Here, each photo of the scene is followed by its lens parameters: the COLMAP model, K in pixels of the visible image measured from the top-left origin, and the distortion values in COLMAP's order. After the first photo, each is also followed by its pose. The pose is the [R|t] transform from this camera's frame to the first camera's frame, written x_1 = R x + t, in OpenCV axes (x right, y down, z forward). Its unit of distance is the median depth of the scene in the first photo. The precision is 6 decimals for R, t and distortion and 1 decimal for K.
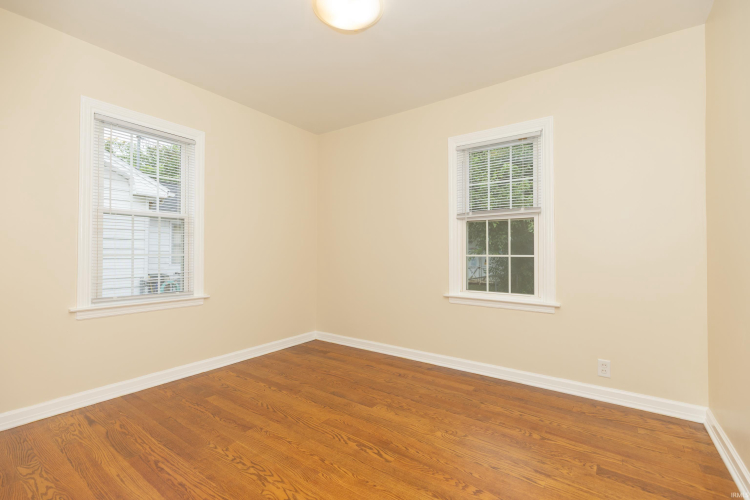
lens RADIAL K [[339.3, 0, 369.7], [0, 339.3, 248.6], [0, 0, 1]] dist [0.000400, 0.000088]
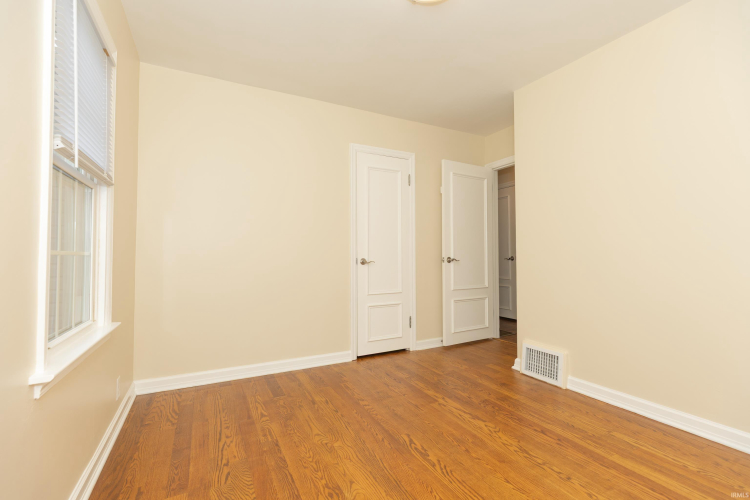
lens RADIAL K [[339.3, 0, 369.7], [0, 339.3, 248.6], [0, 0, 1]] dist [0.000400, 0.000088]
pose [[-0.895149, 0.011493, 0.445619, -0.323466], [-0.003517, 0.999454, -0.032842, 0.045267], [-0.445754, -0.030965, -0.894620, 1.974283]]
